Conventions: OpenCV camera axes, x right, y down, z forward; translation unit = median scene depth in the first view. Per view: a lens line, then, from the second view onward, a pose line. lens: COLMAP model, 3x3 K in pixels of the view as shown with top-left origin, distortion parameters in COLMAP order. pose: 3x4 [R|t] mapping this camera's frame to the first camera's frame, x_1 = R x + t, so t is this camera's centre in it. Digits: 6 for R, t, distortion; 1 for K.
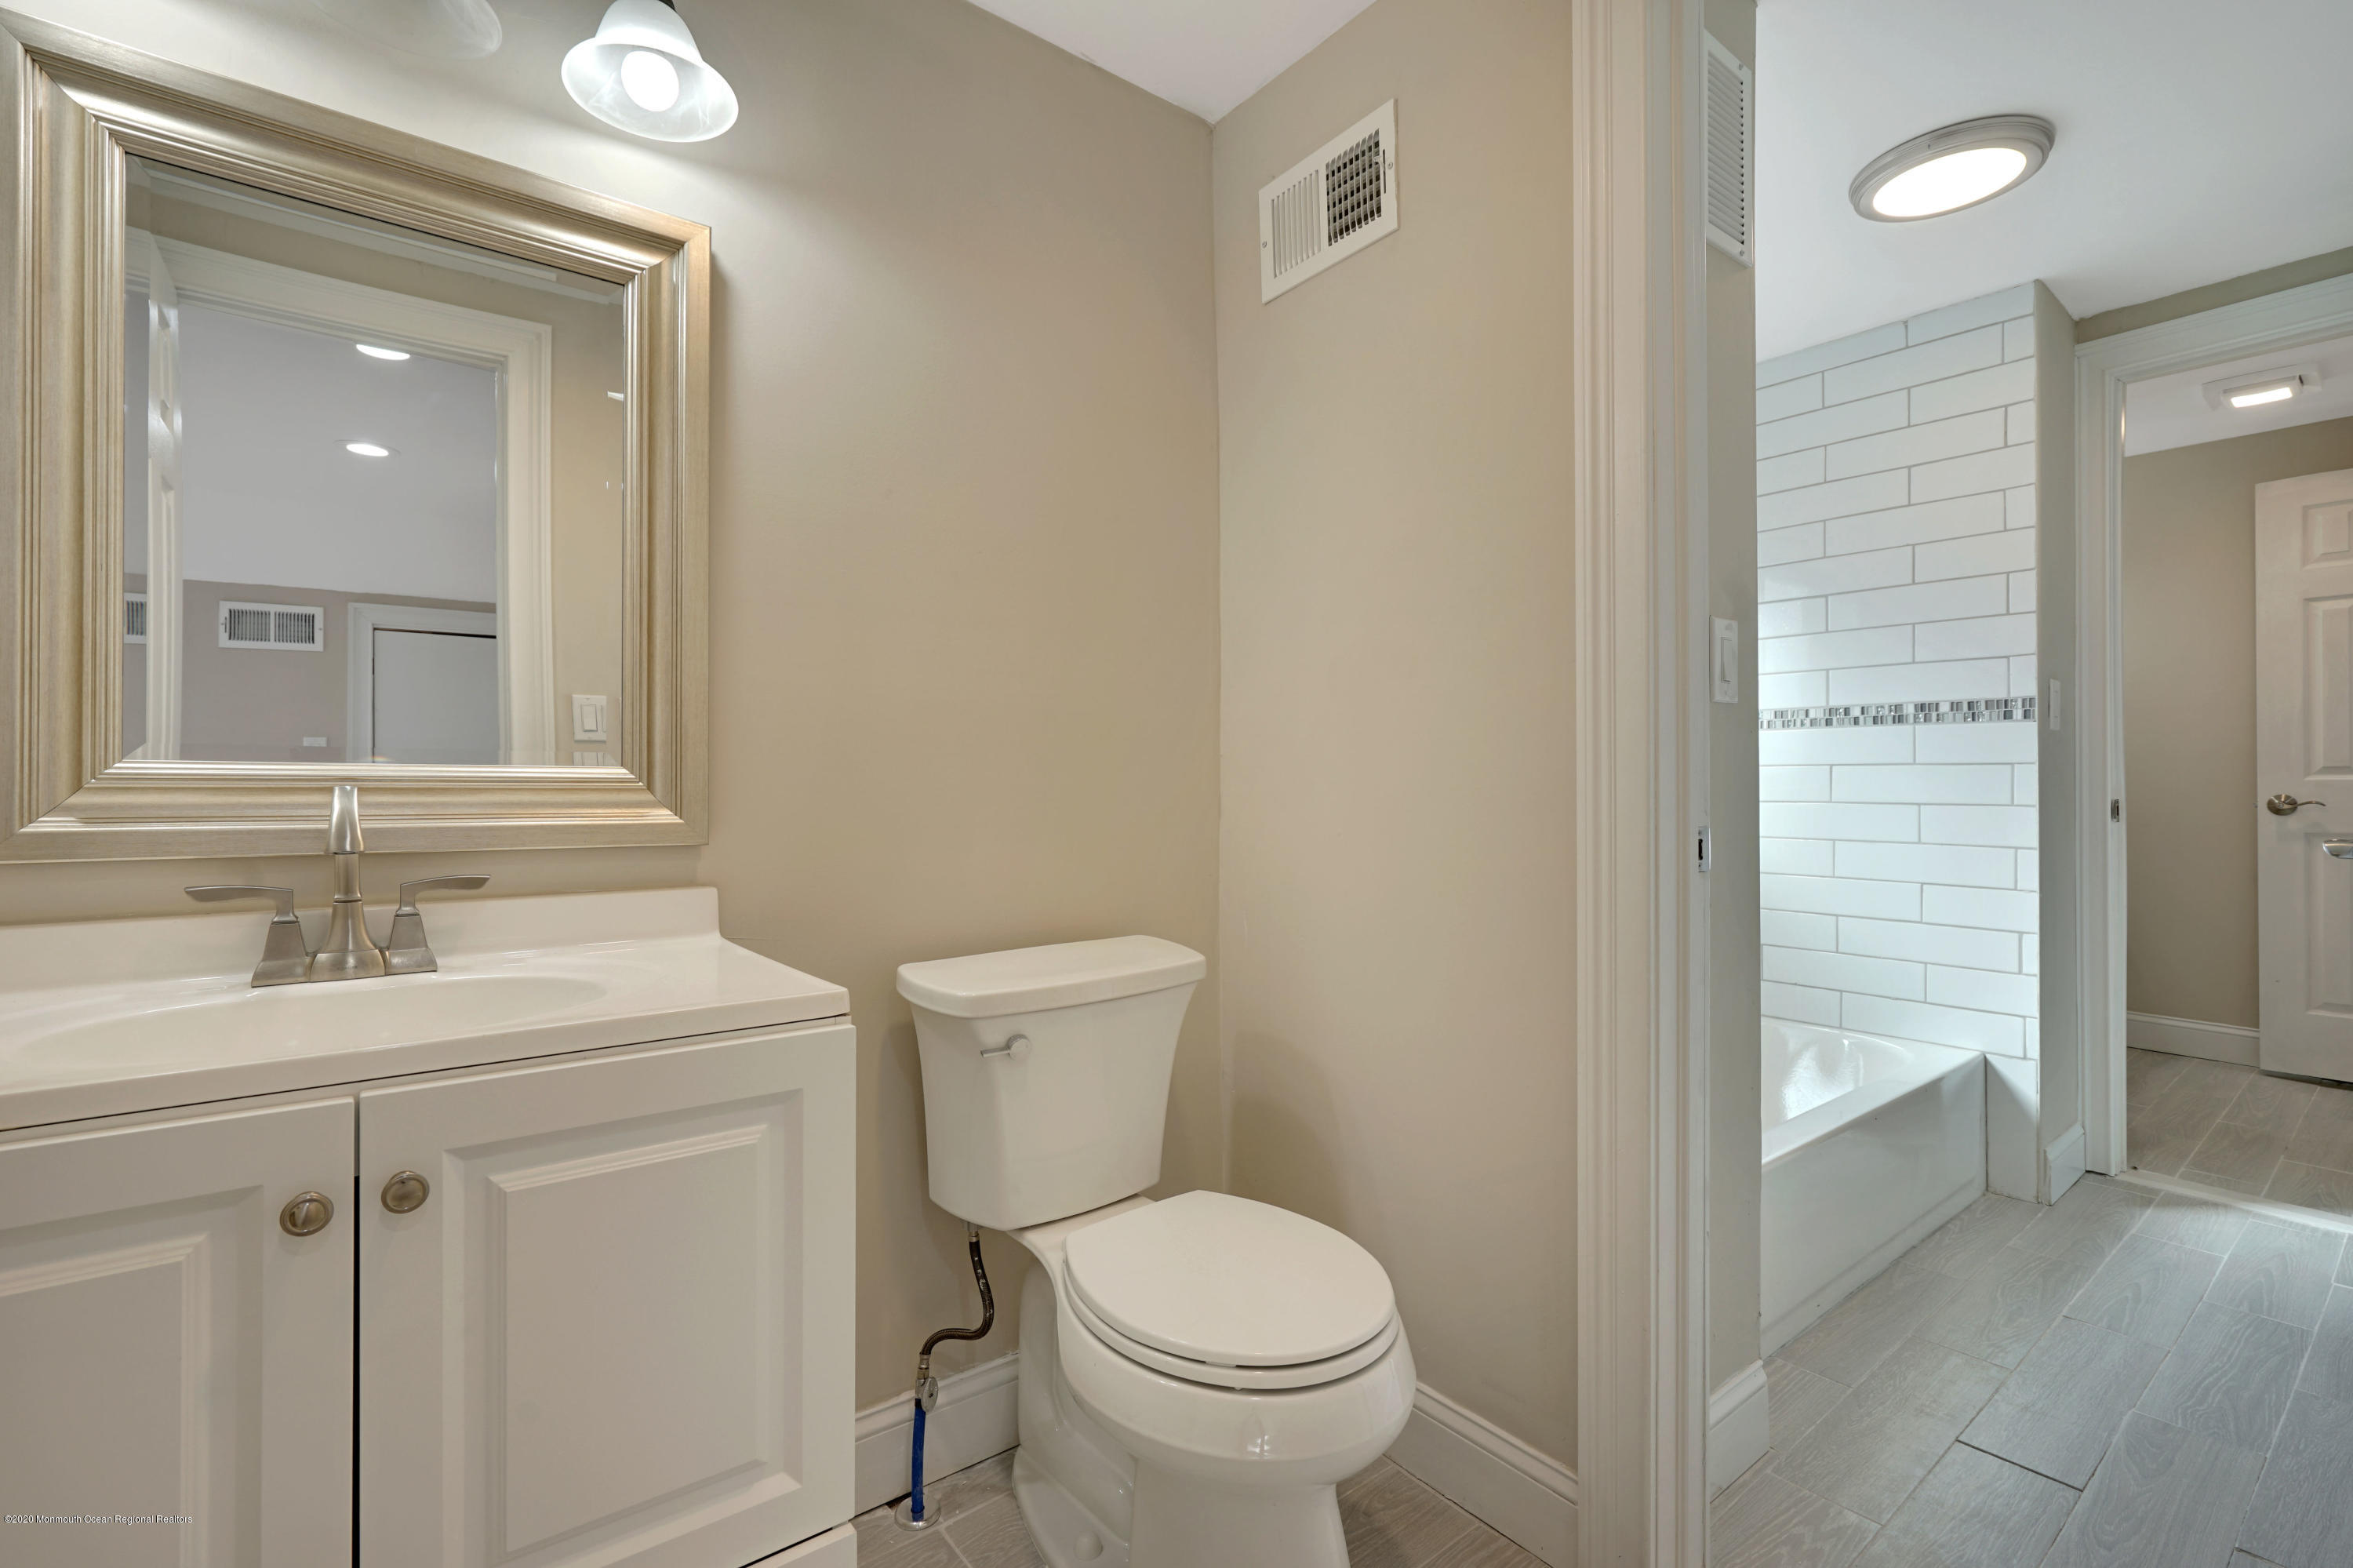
lens RADIAL K [[1060.0, 0, 1175.9], [0, 1060.0, 786.5], [0, 0, 1]] dist [0.000975, 0.000882]
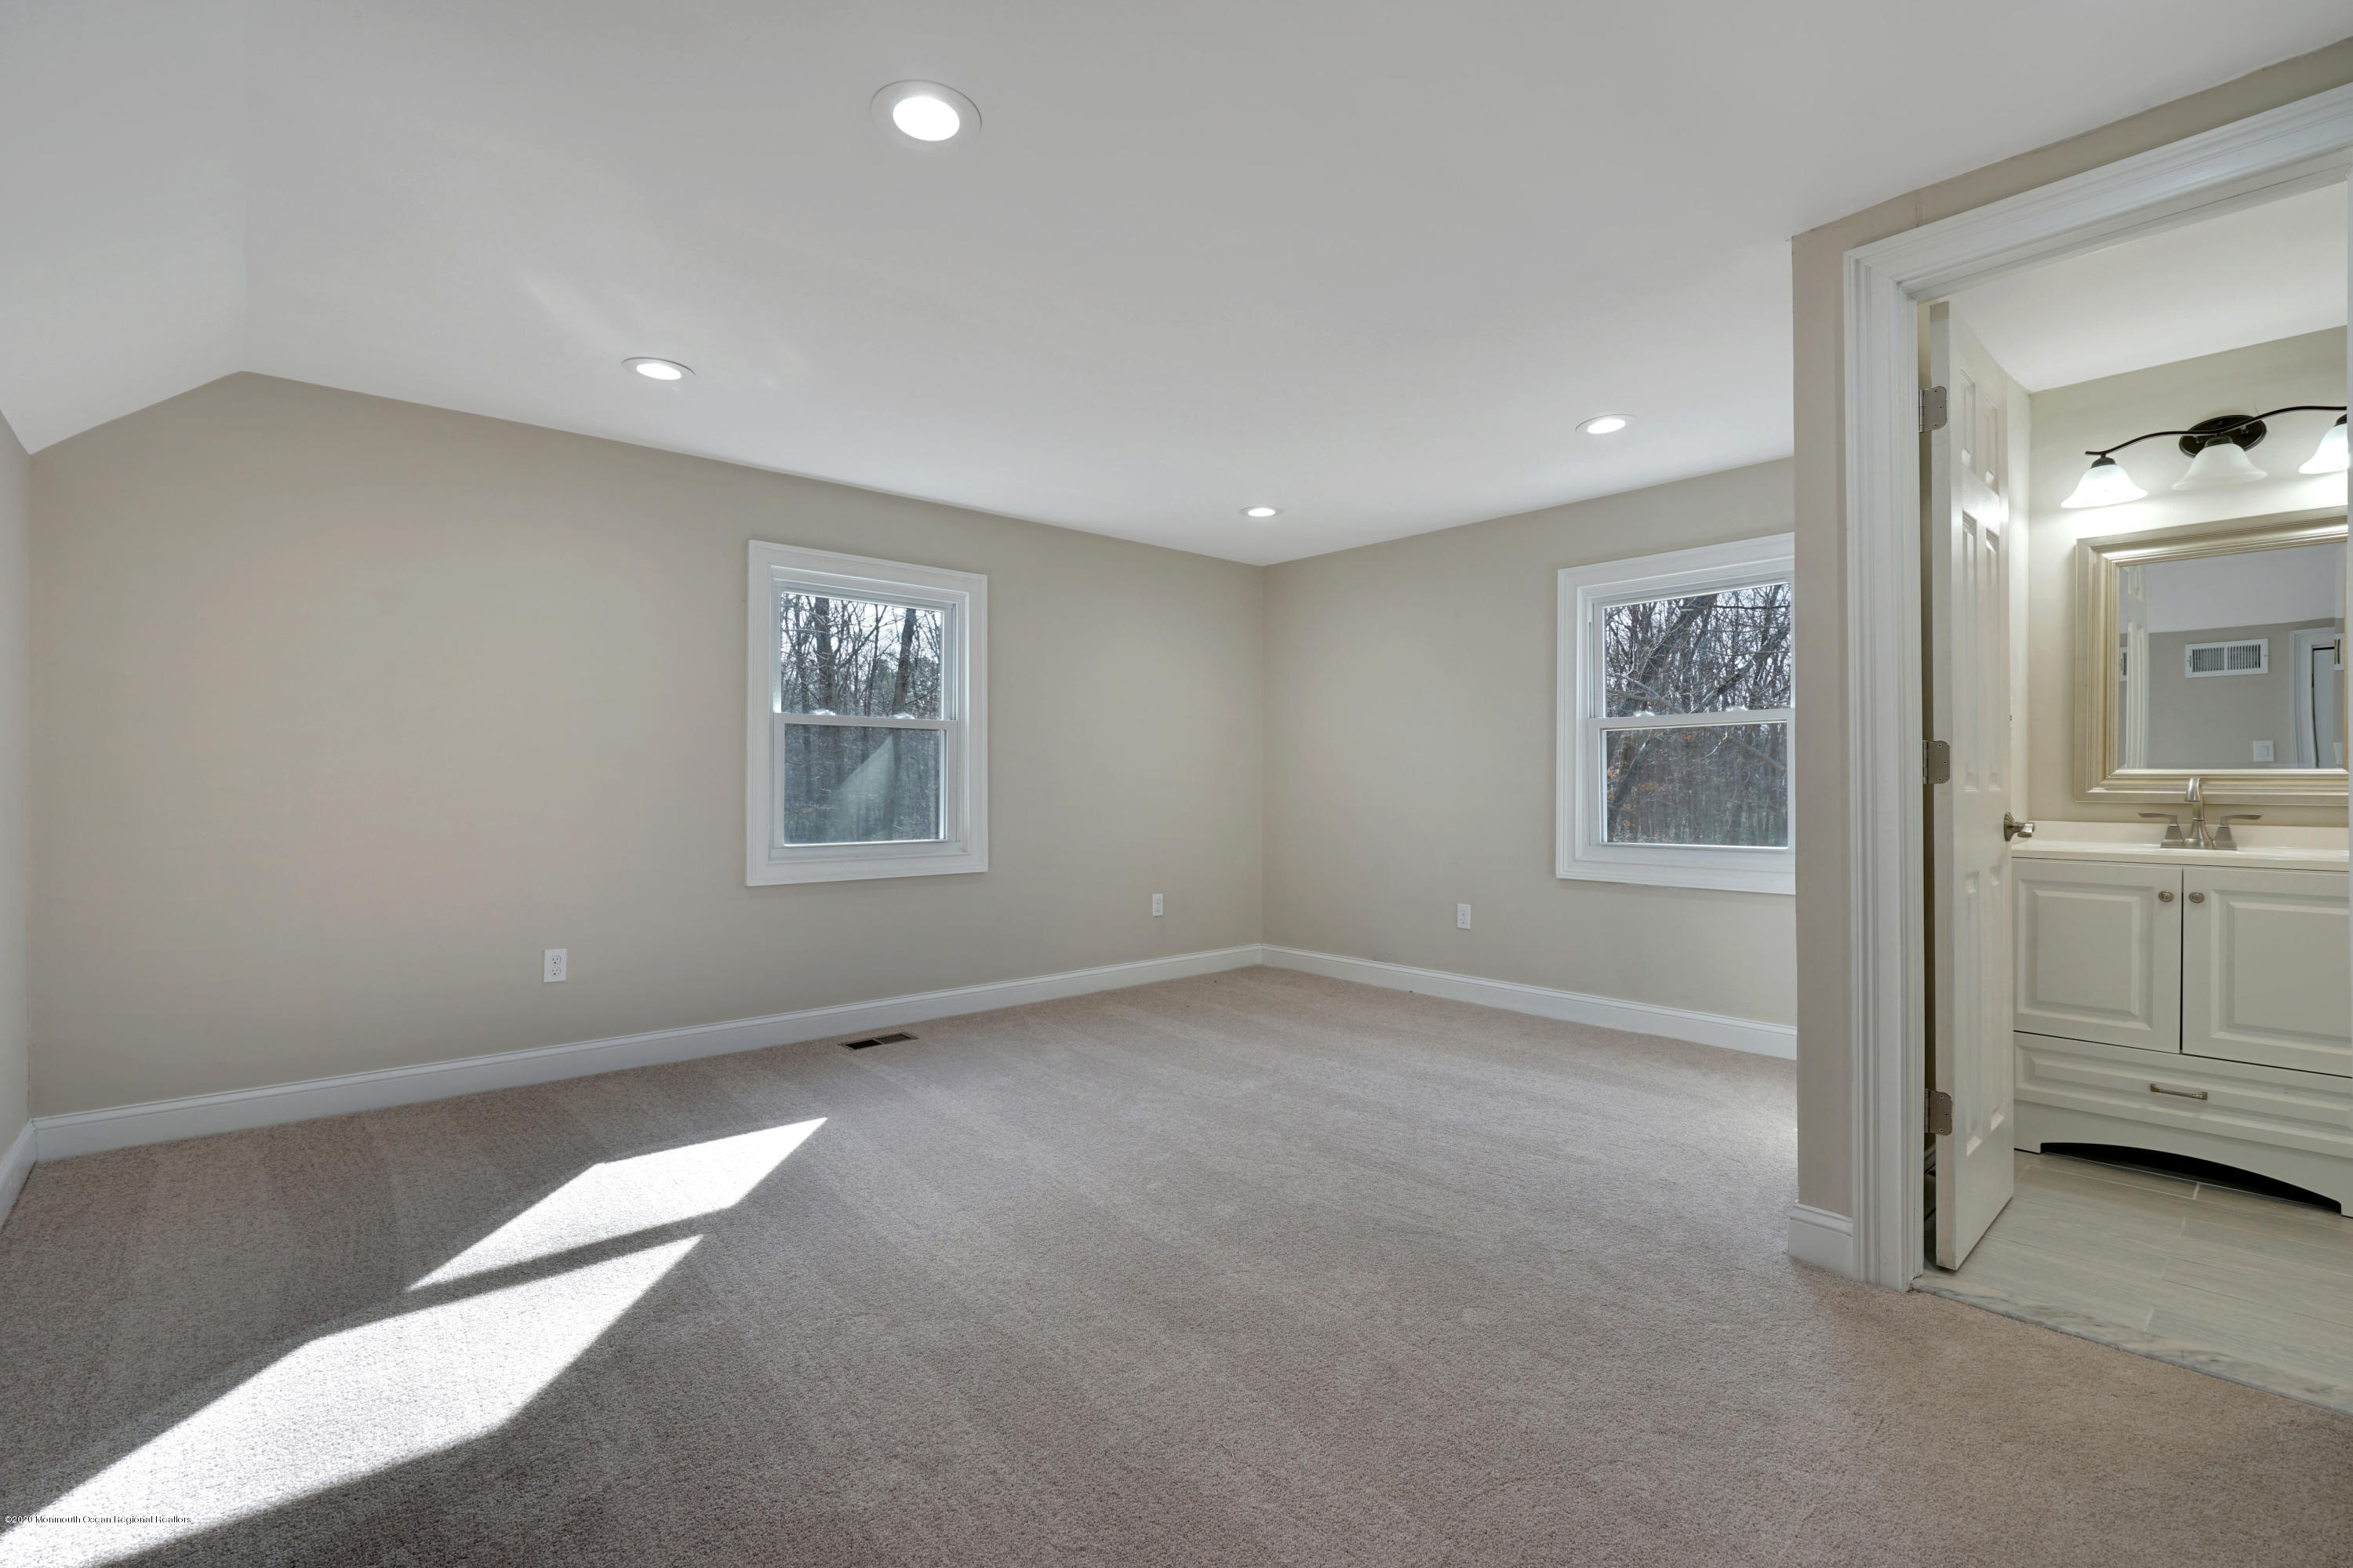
lens RADIAL K [[1062.1, 0, 1172.3], [0, 1062.1, 790.0], [0, 0, 1]] dist [-0.004360, 0.000401]
pose [[0.059477, 0.000896, -0.998229, 1.590845], [0.005741, 0.999983, 0.001239, 0.011068], [0.998213, -0.005805, 0.059471, -1.599512]]
